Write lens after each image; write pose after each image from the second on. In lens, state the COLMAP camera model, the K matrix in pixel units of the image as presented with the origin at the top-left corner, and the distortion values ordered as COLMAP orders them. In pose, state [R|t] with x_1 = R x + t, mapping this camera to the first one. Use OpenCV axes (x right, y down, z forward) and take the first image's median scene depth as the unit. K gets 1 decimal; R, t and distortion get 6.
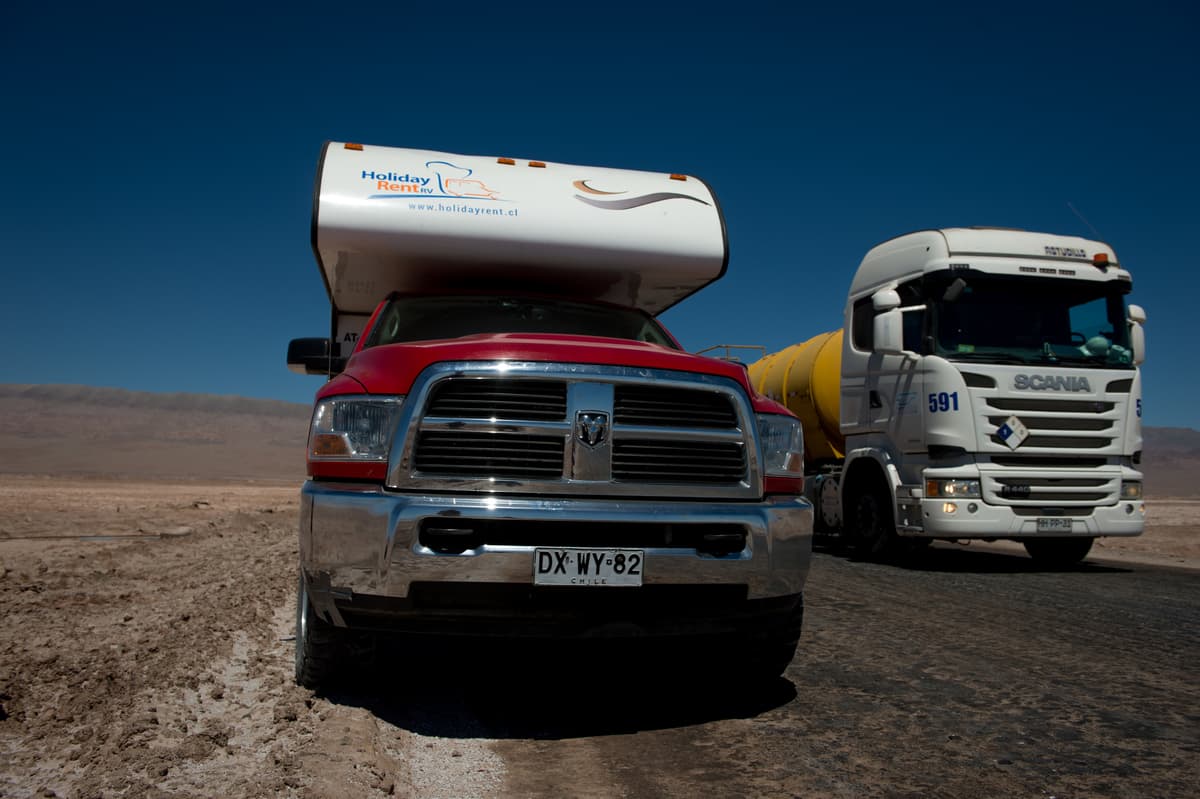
lens RADIAL K [[1047.8, 0, 592.7], [0, 1047.8, 397.4], [0, 0, 1]] dist [-0.002382, 0.000120]
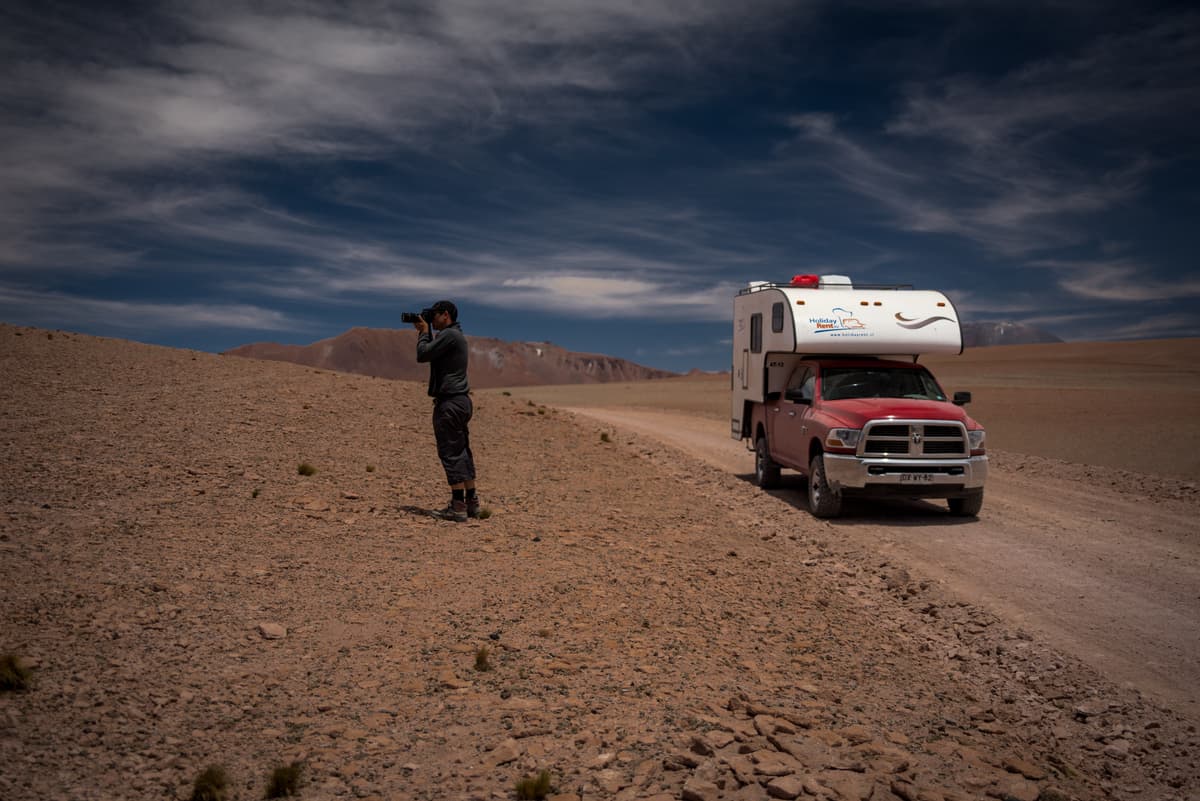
lens RADIAL K [[1520.1, 0, 598.9], [0, 1520.1, 406.3], [0, 0, 1]] dist [0.080551, 0.000000]
pose [[0.991887, -0.007044, -0.126928, -0.395770], [0.021257, 0.993596, 0.110974, -0.644580], [0.125333, -0.112772, 0.985685, -3.991950]]
